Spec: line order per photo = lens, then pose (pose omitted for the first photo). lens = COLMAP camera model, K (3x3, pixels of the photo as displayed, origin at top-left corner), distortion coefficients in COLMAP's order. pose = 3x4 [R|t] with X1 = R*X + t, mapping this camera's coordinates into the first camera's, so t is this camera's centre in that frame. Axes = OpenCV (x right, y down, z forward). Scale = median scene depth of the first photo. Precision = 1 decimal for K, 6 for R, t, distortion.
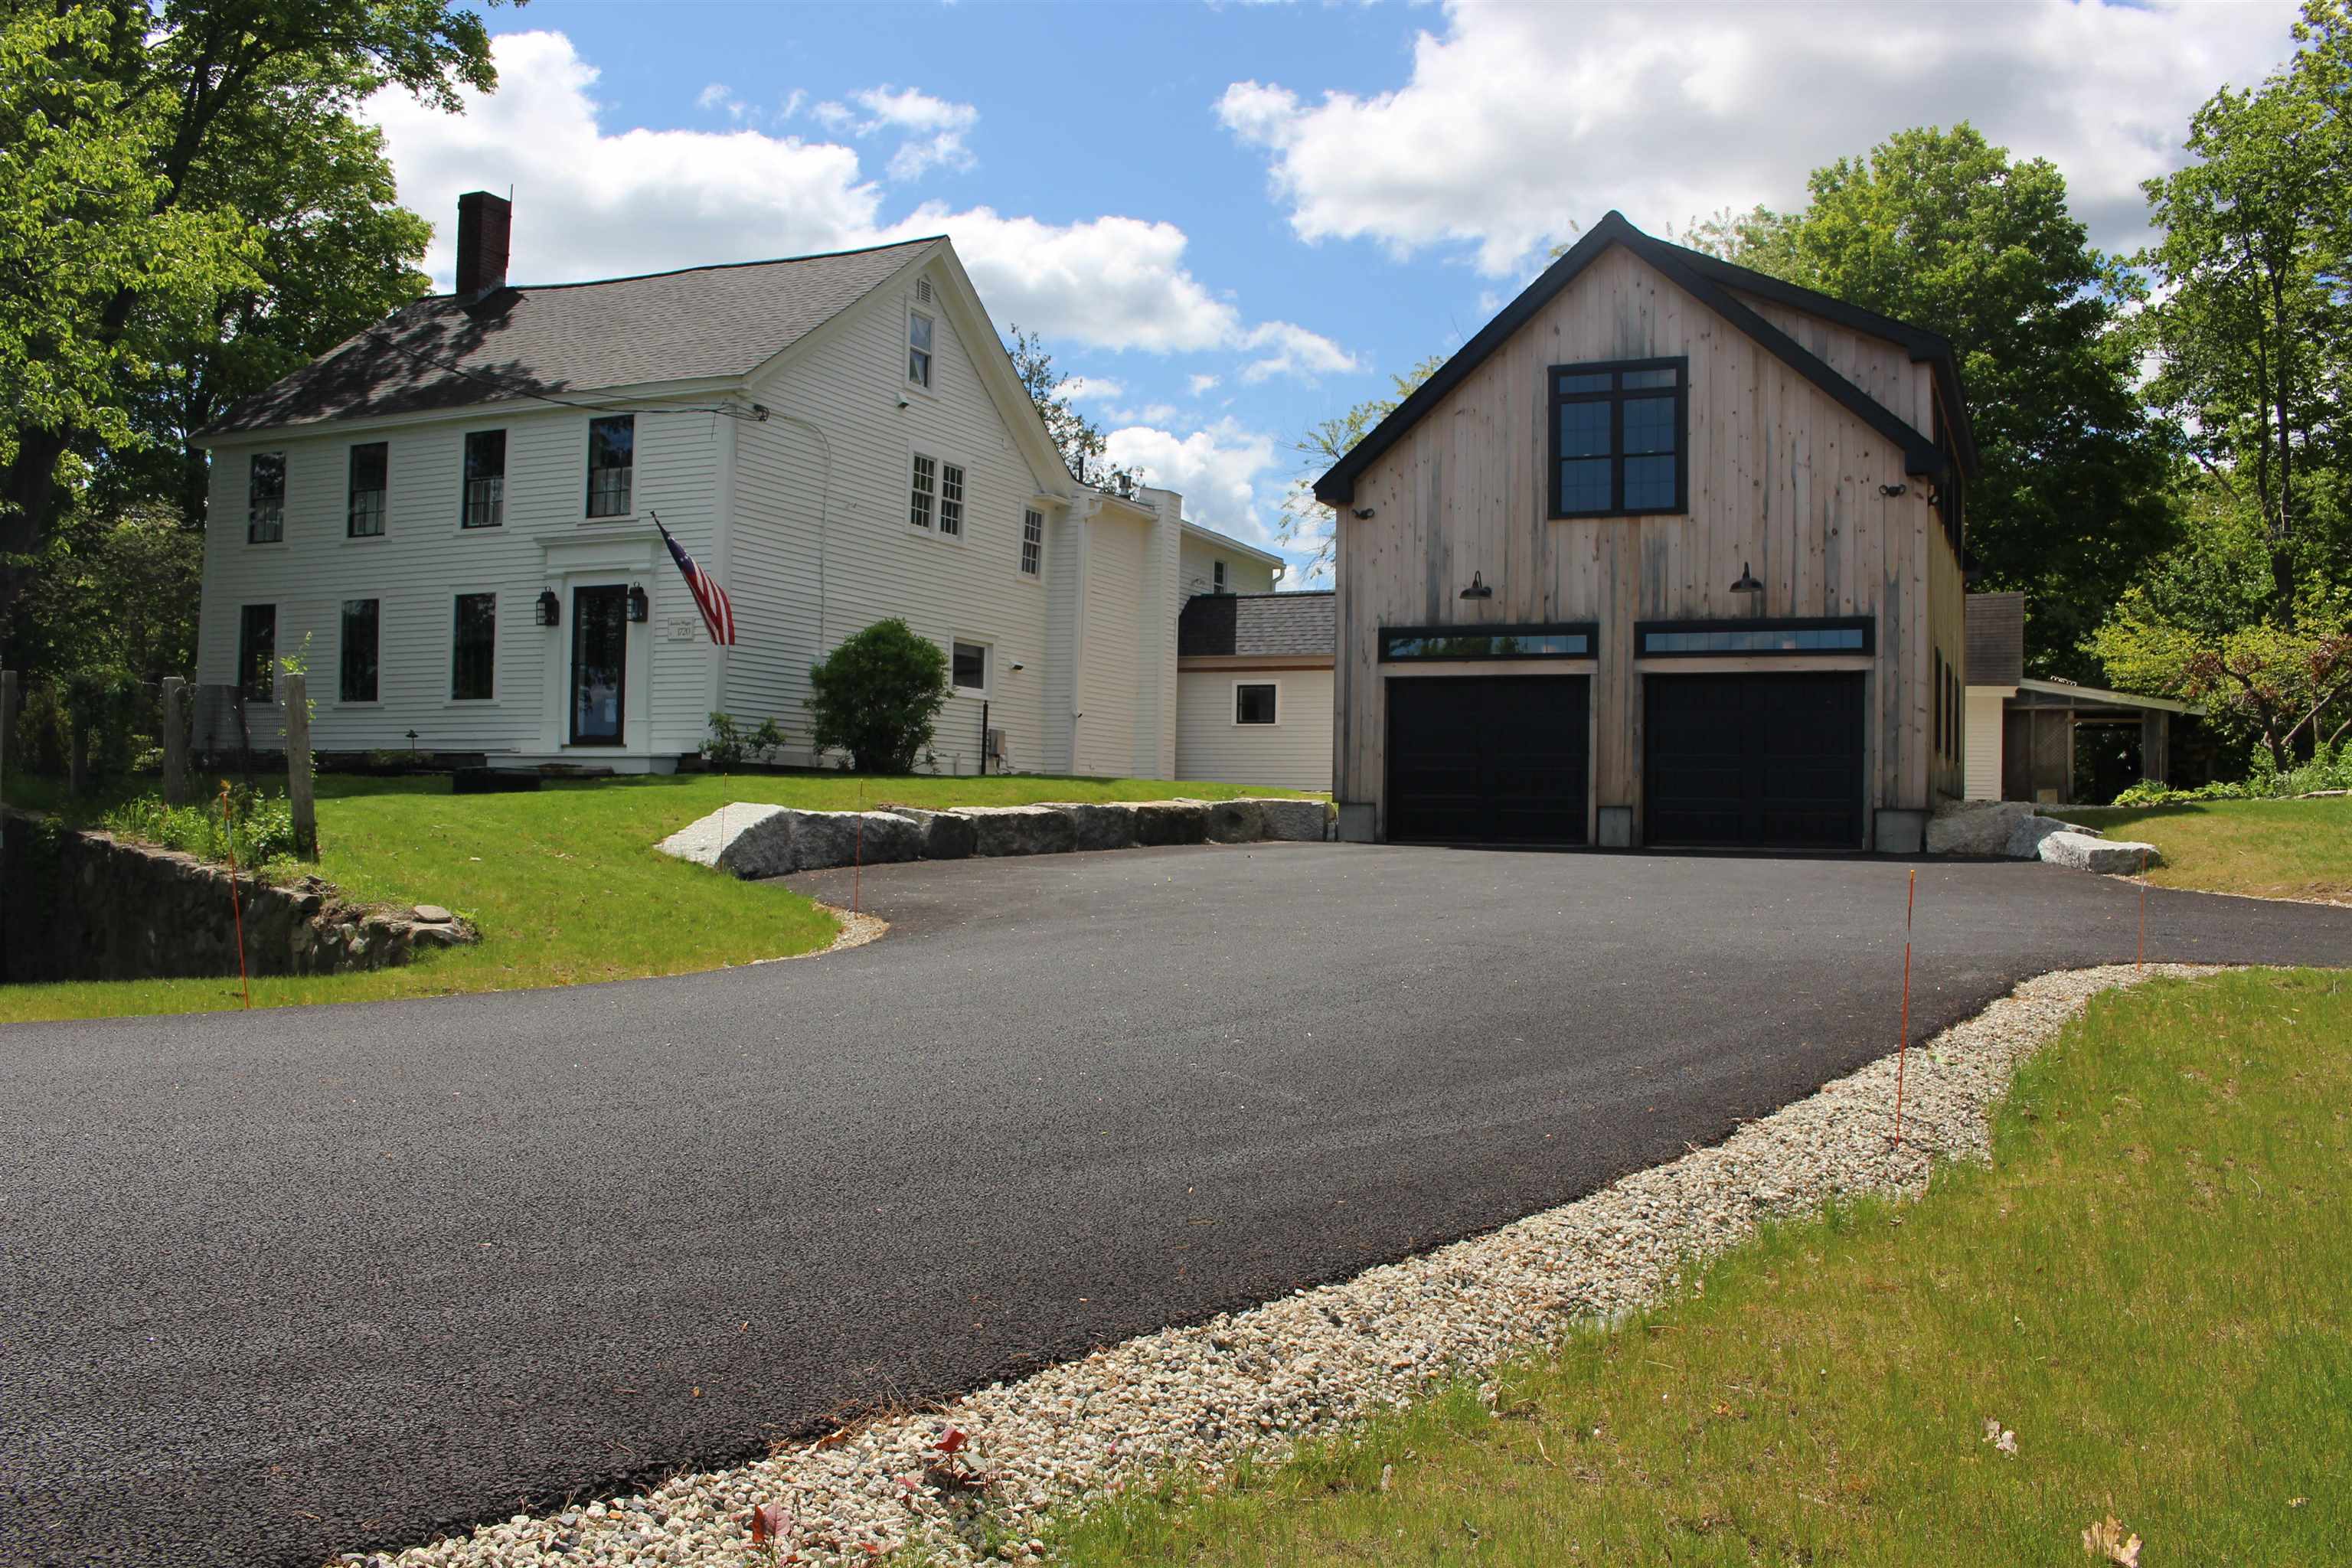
lens RADIAL K [[1984.5, 0, 1174.9], [0, 1984.5, 786.8], [0, 0, 1]] dist [-0.158016, 0.139188]
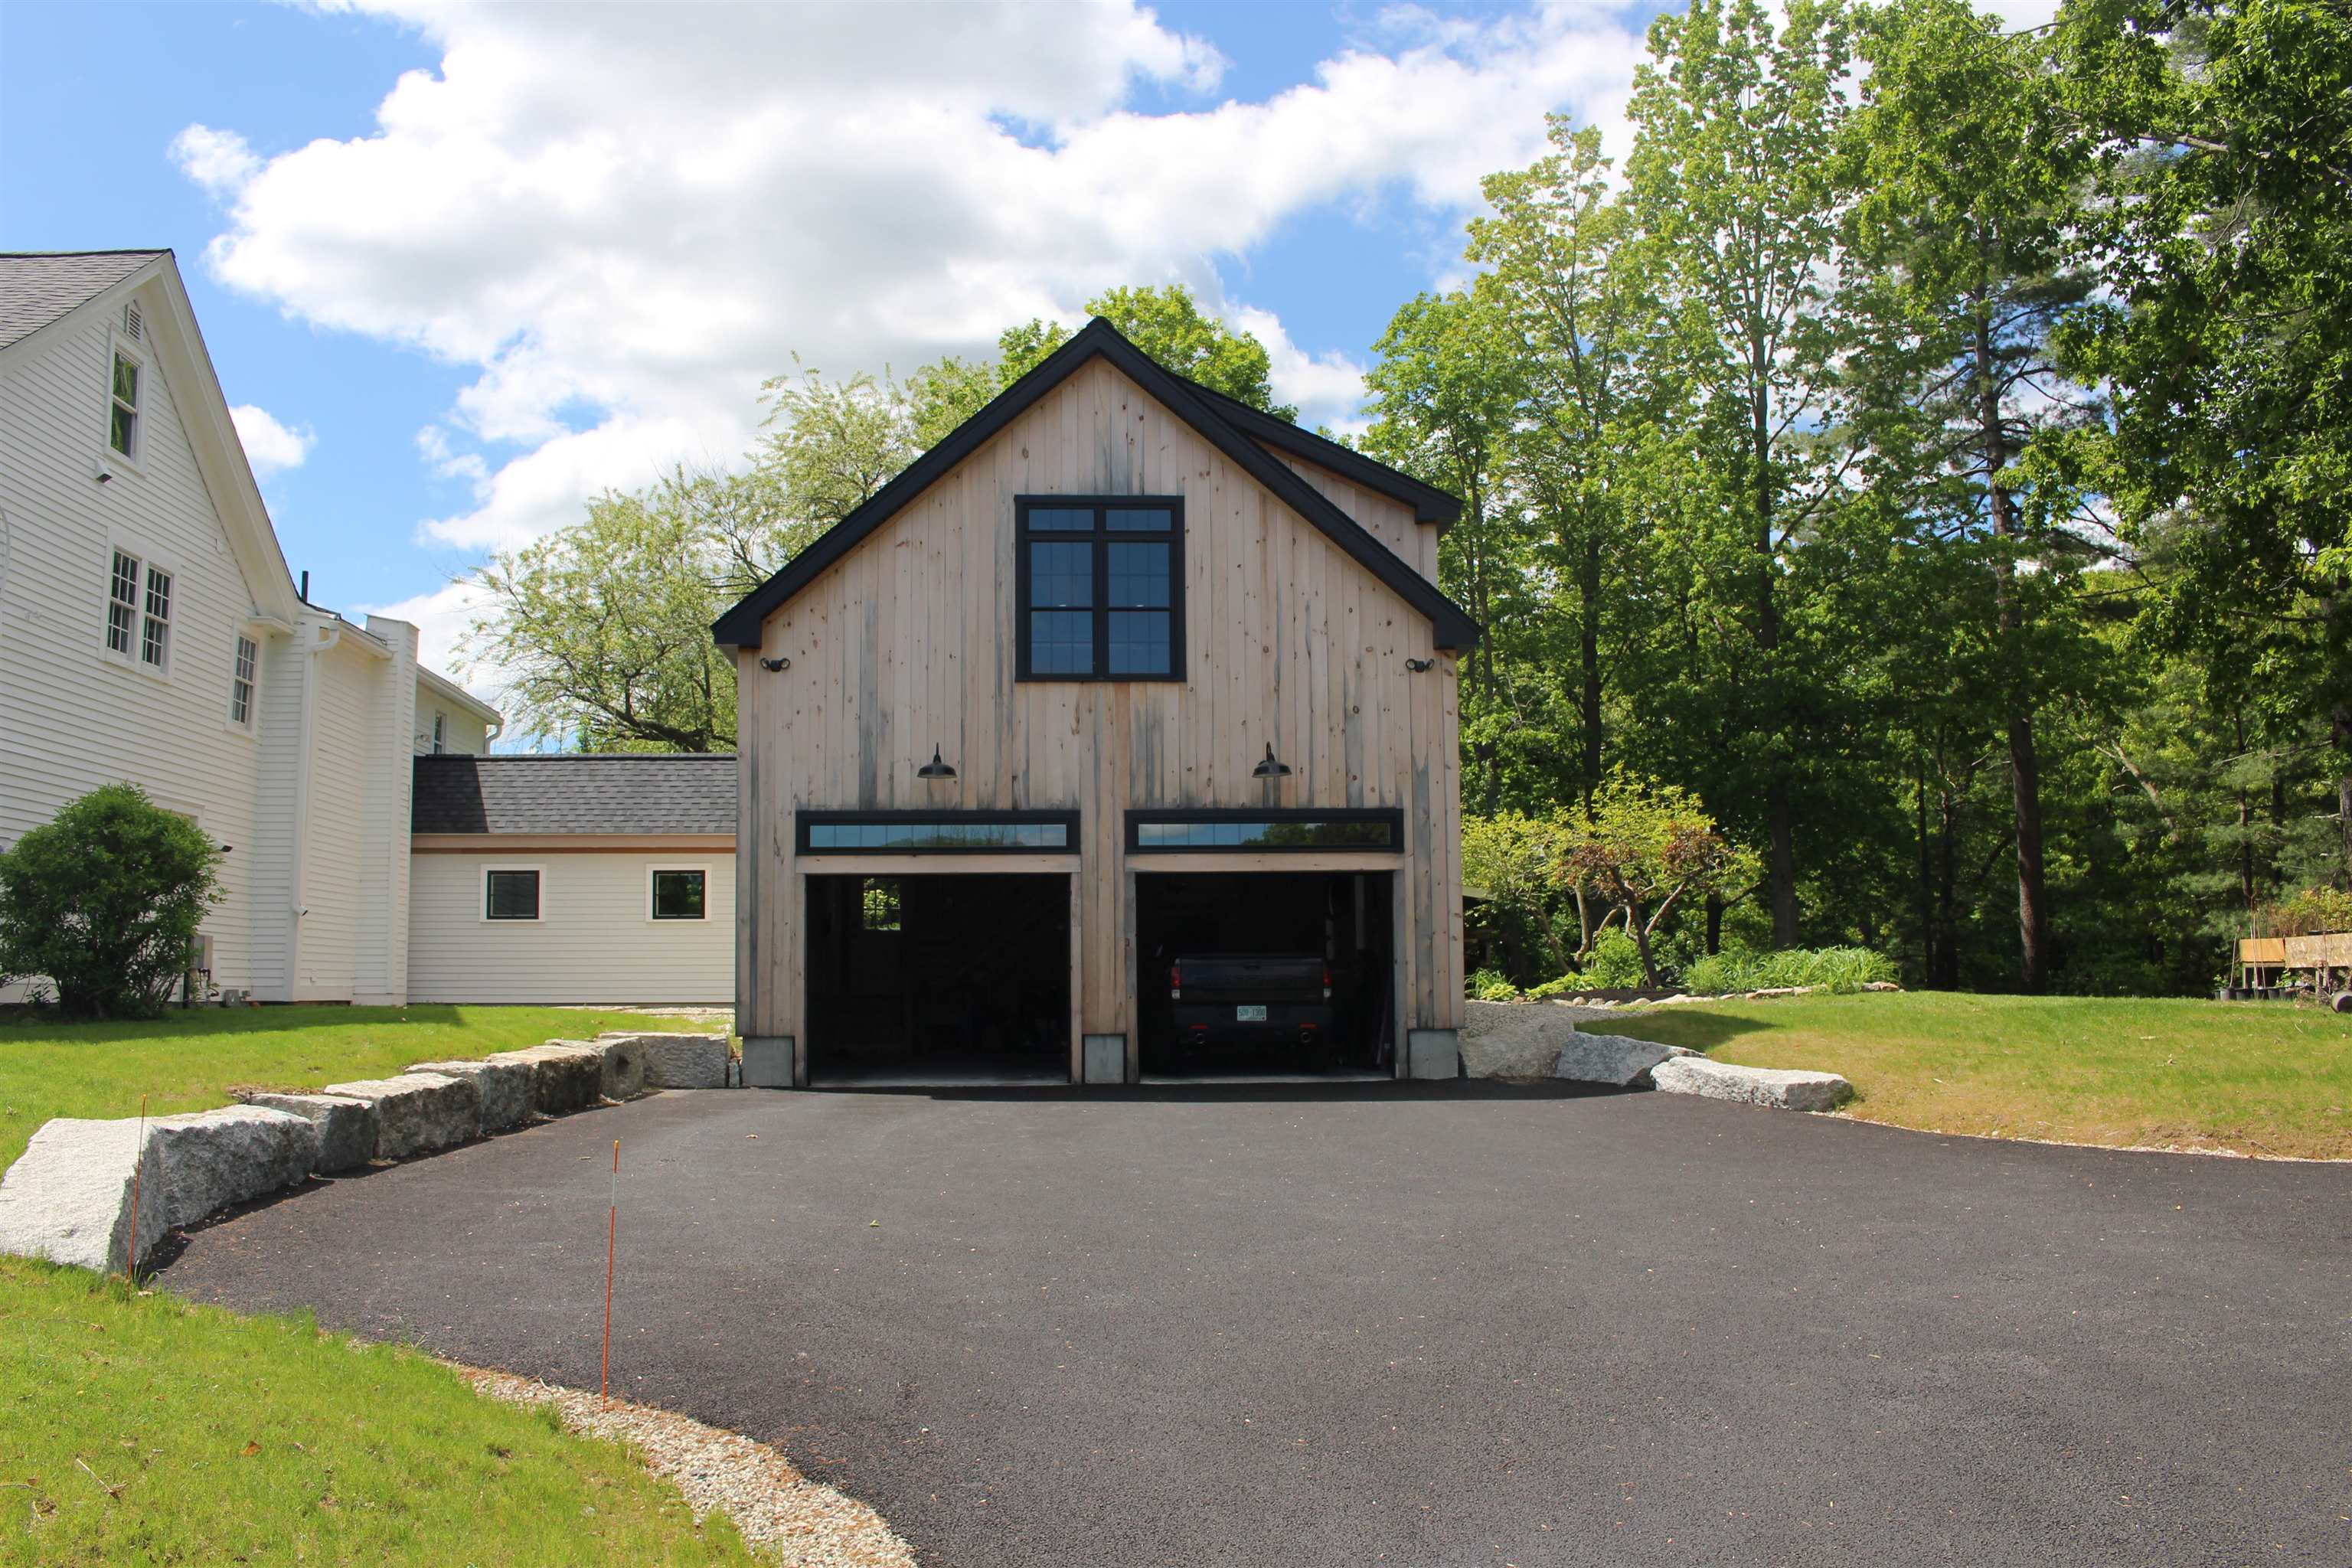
lens RADIAL K [[1984.5, 0, 1174.9], [0, 1984.5, 786.8], [0, 0, 1]] dist [-0.158016, 0.139188]
pose [[0.874201, 0.022829, 0.485028, -0.151533], [0.016320, 0.996949, -0.076337, -0.029189], [-0.485290, 0.074649, 0.871161, 0.259964]]
